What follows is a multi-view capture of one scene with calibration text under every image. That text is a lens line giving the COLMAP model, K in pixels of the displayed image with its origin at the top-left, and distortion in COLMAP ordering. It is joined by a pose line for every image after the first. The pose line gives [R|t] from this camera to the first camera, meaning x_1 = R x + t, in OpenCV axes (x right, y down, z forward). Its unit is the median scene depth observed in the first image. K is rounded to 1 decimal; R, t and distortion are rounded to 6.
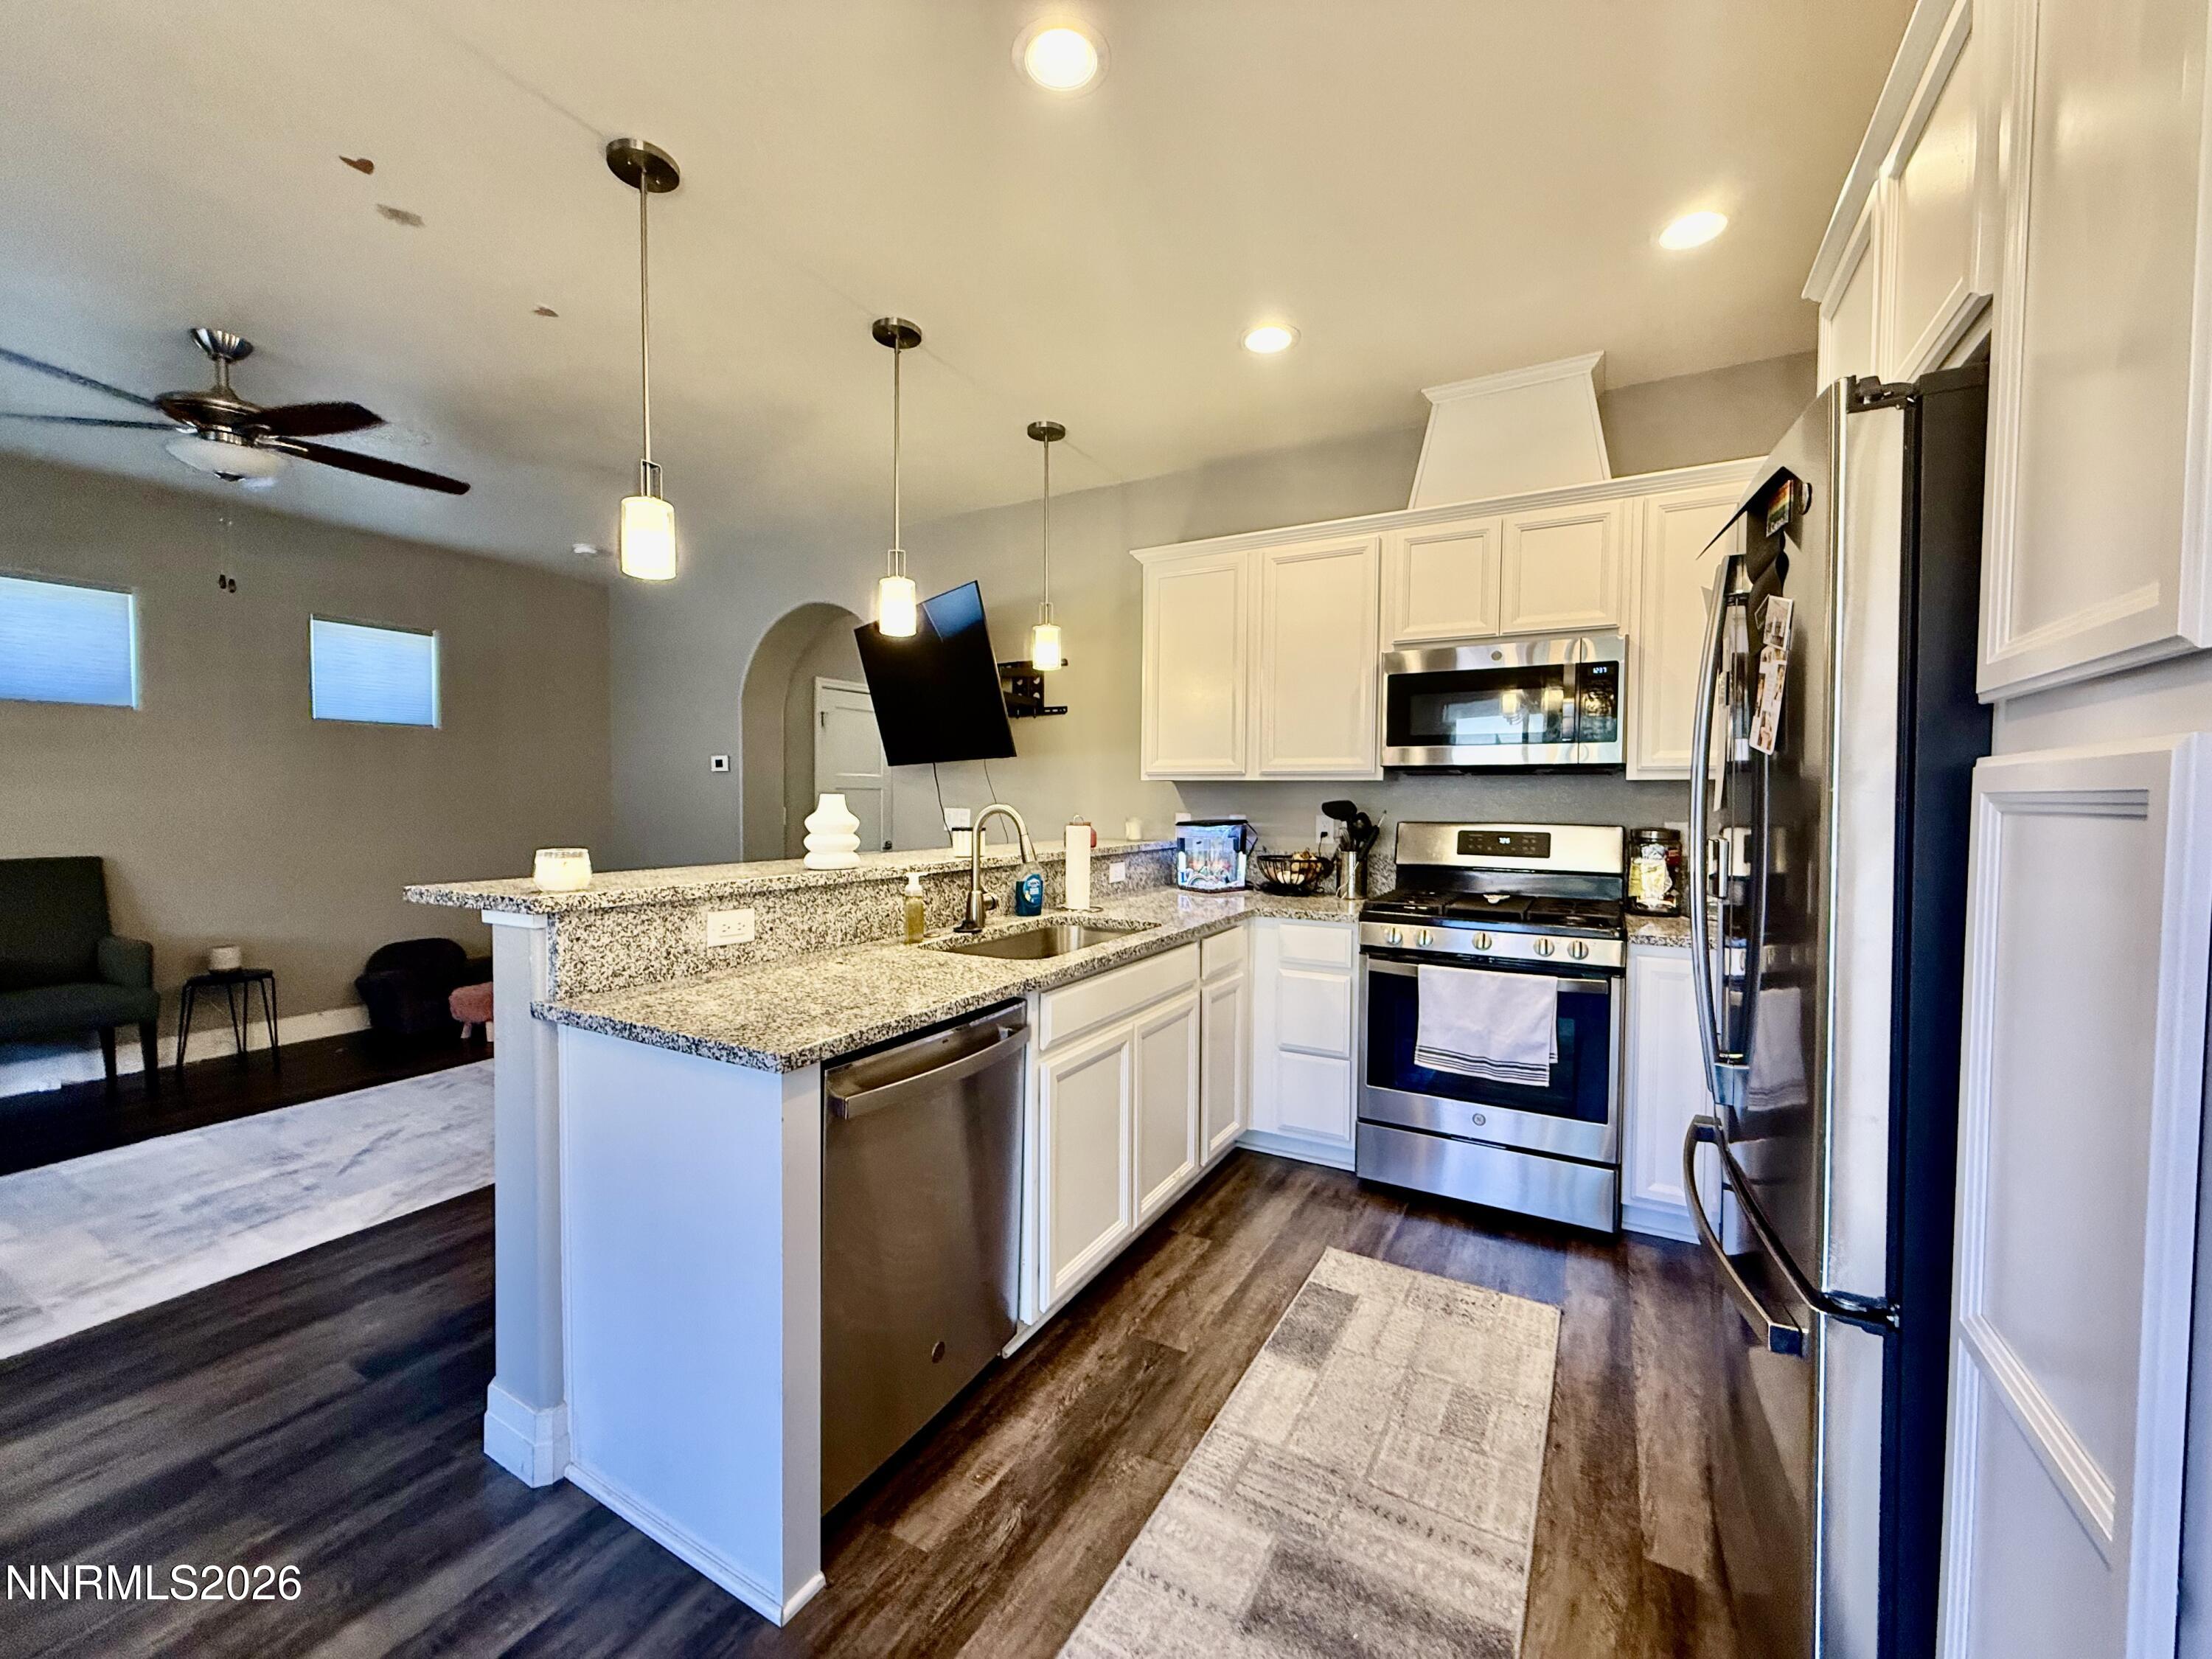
lens RADIAL K [[881.2, 0, 1099.2], [0, 881.2, 823.3], [0, 0, 1]] dist [0.000747, -0.000918]
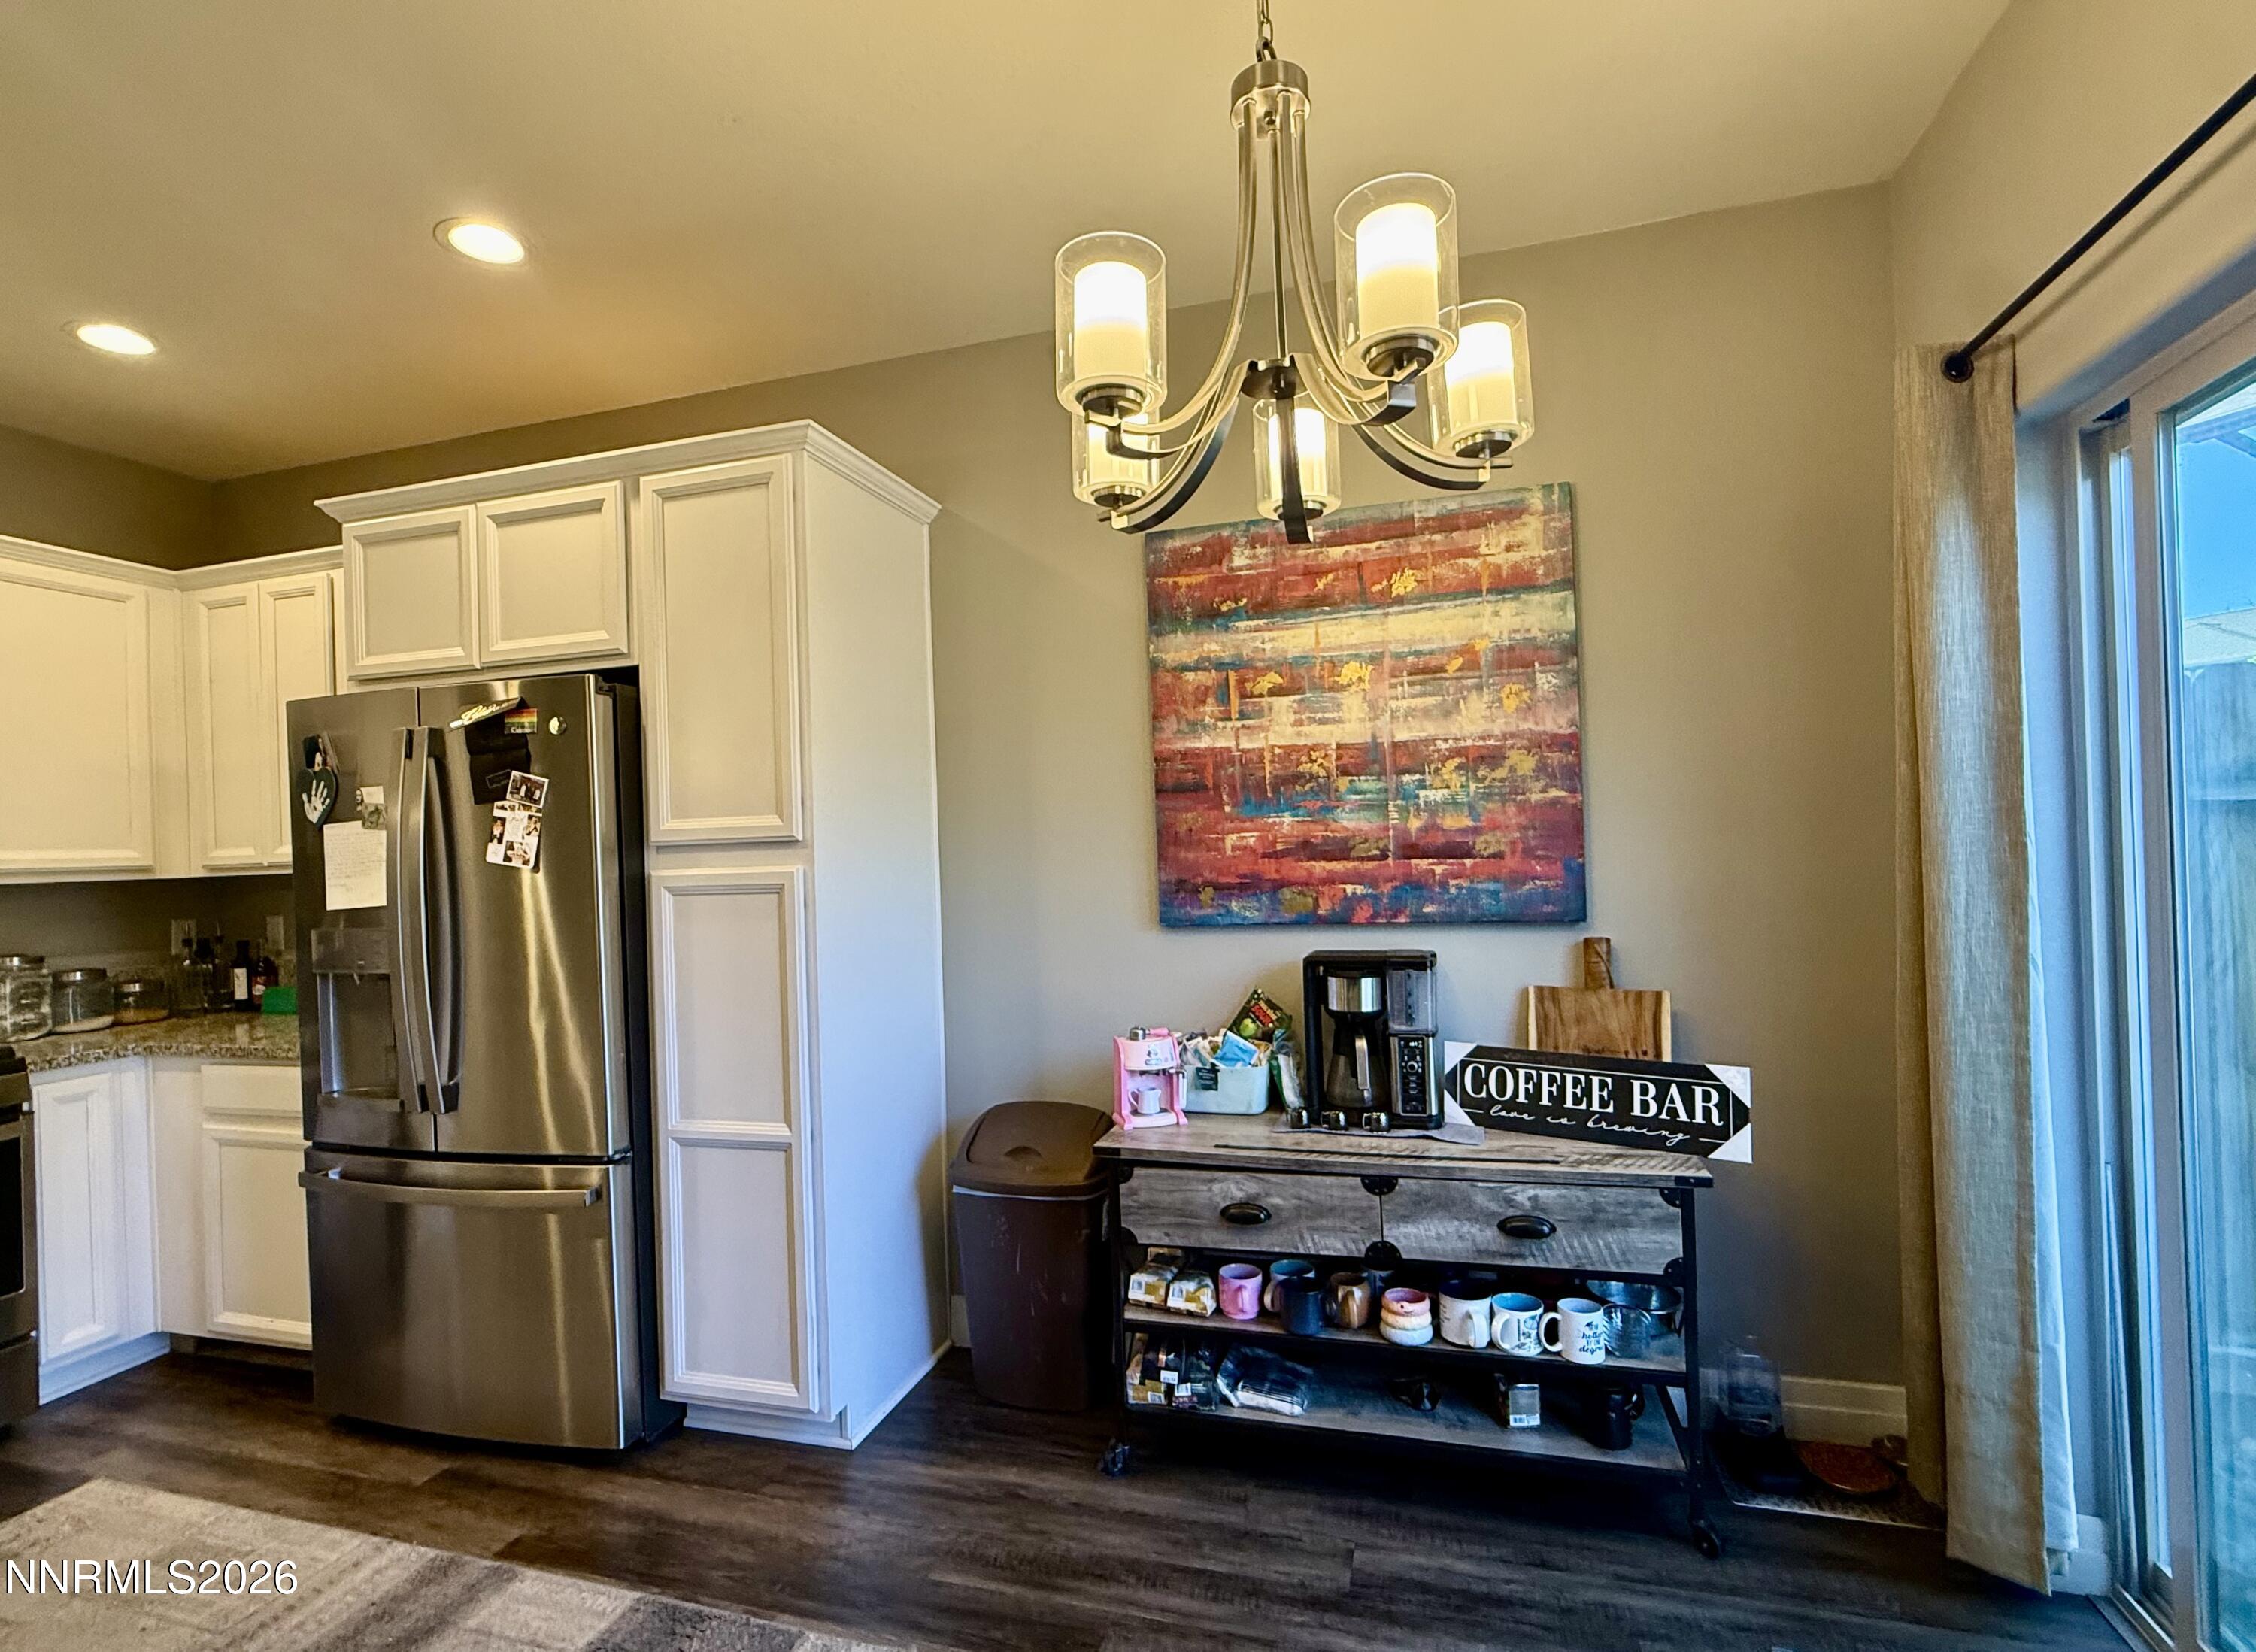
lens RADIAL K [[1082.5, 0, 1126.1], [0, 1082.5, 838.7], [0, 0, 1]] dist [-0.001064, -0.000092]
pose [[-0.226618, 0.006276, 0.973963, -0.694525], [0.061498, 0.998076, 0.007878, -0.037914], [-0.972040, 0.061682, -0.226568, 0.171286]]
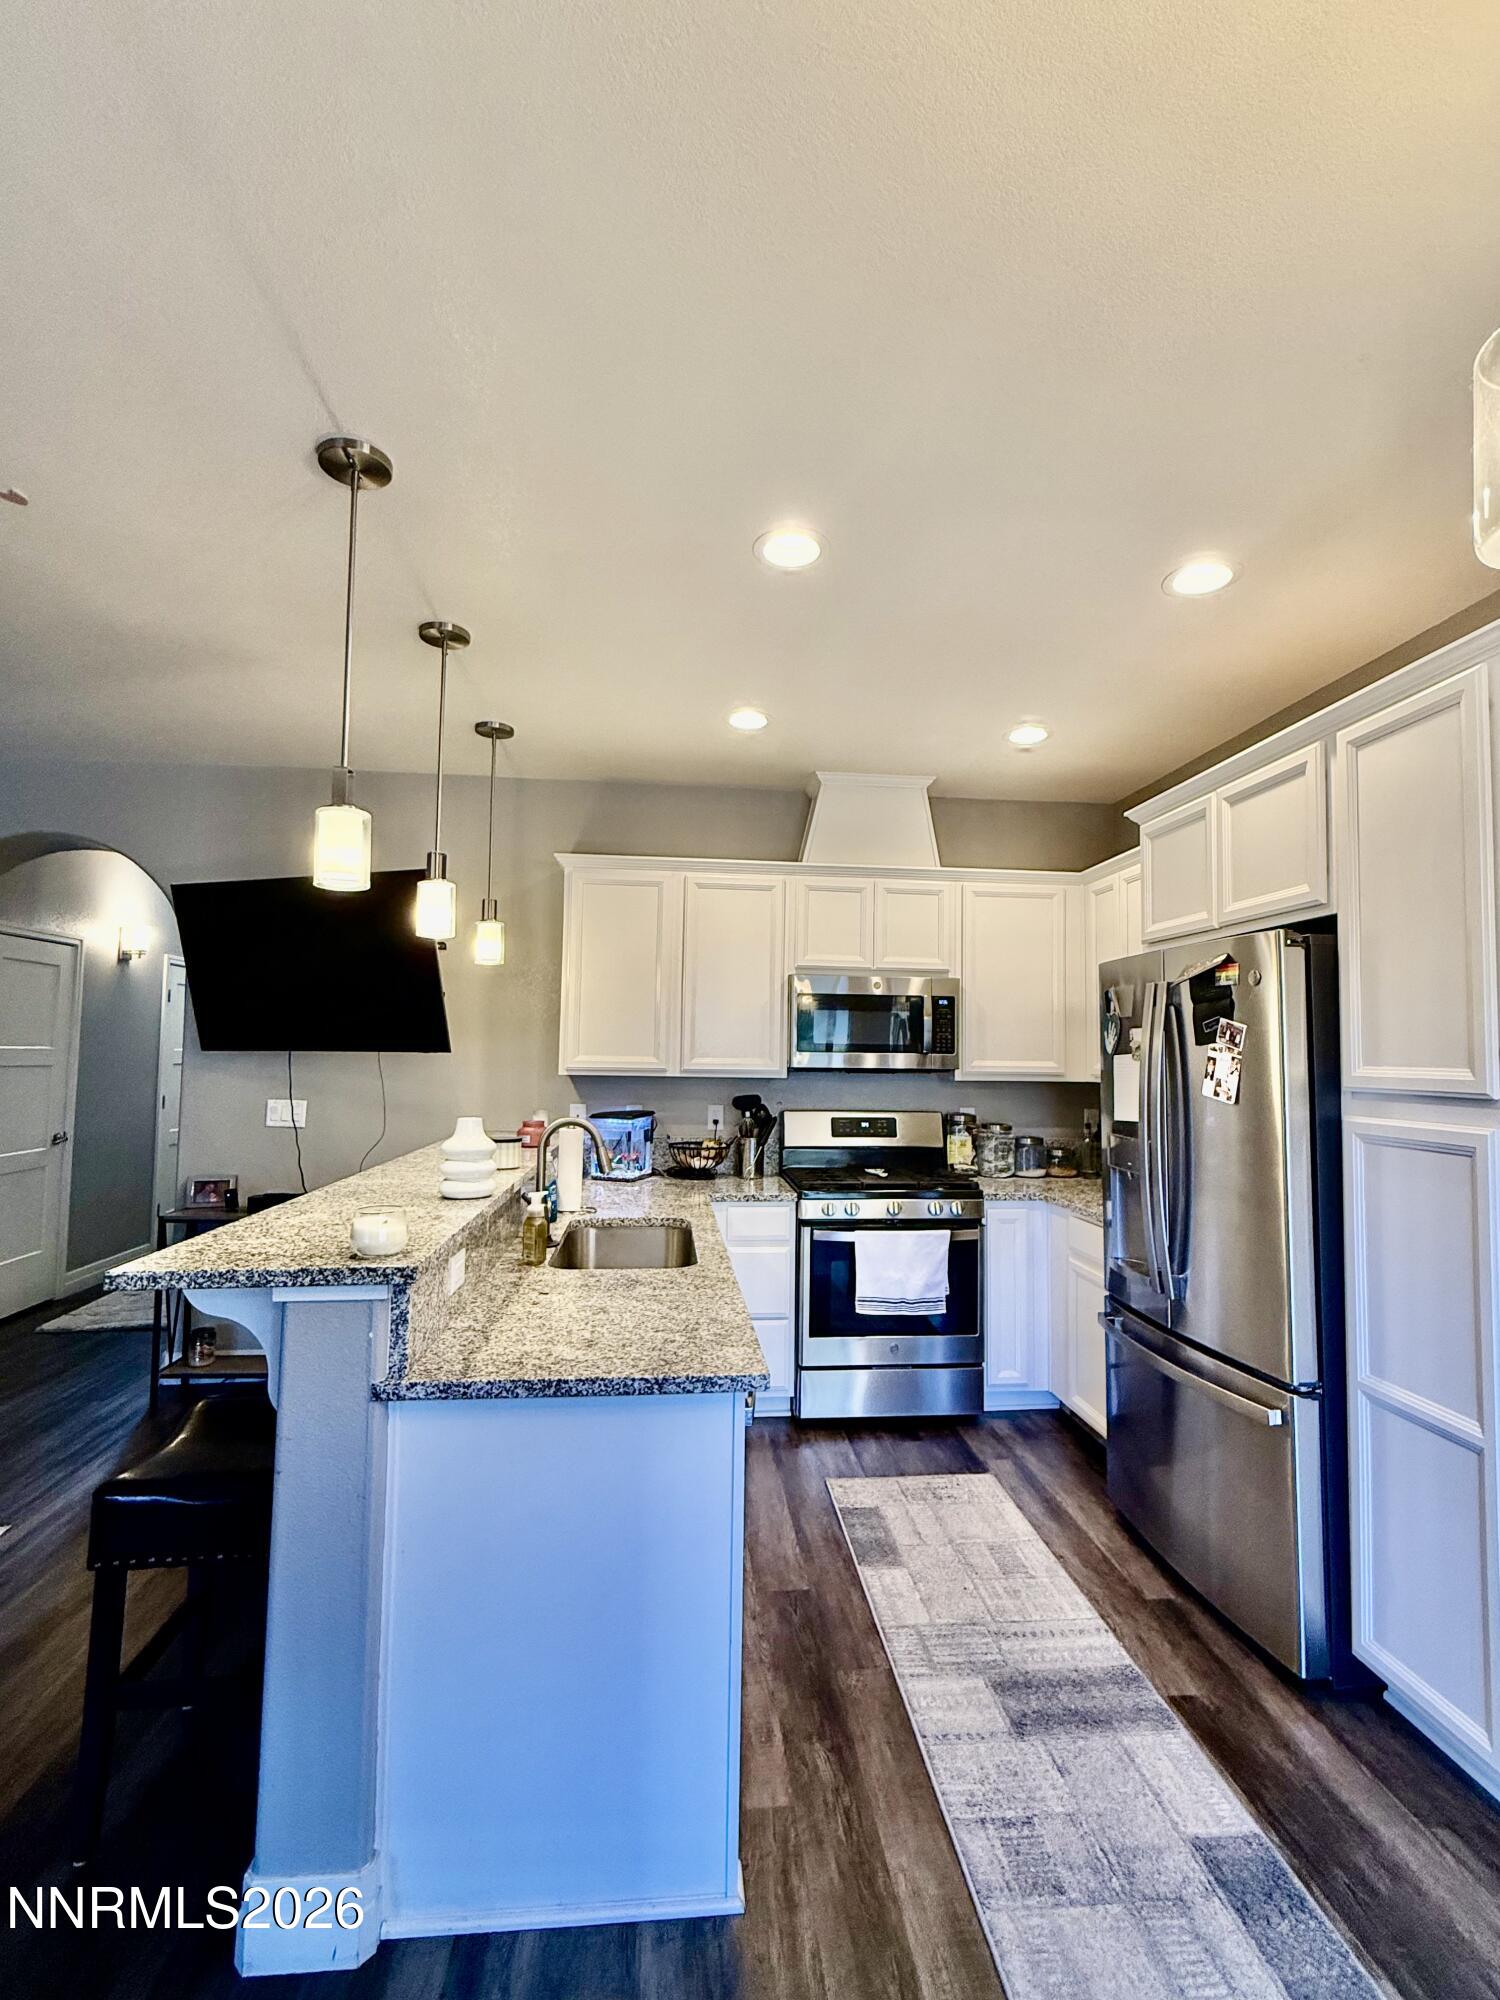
lens RADIAL K [[926.8, 0, 756.3], [0, 926.8, 998.2], [0, 0, 1]] dist [0.001263, -0.000290]
pose [[0.812805, 0.039736, 0.581179, -0.576639], [0.008672, 0.996735, -0.080275, -0.071779], [-0.582471, 0.070288, 0.809807, -0.014950]]
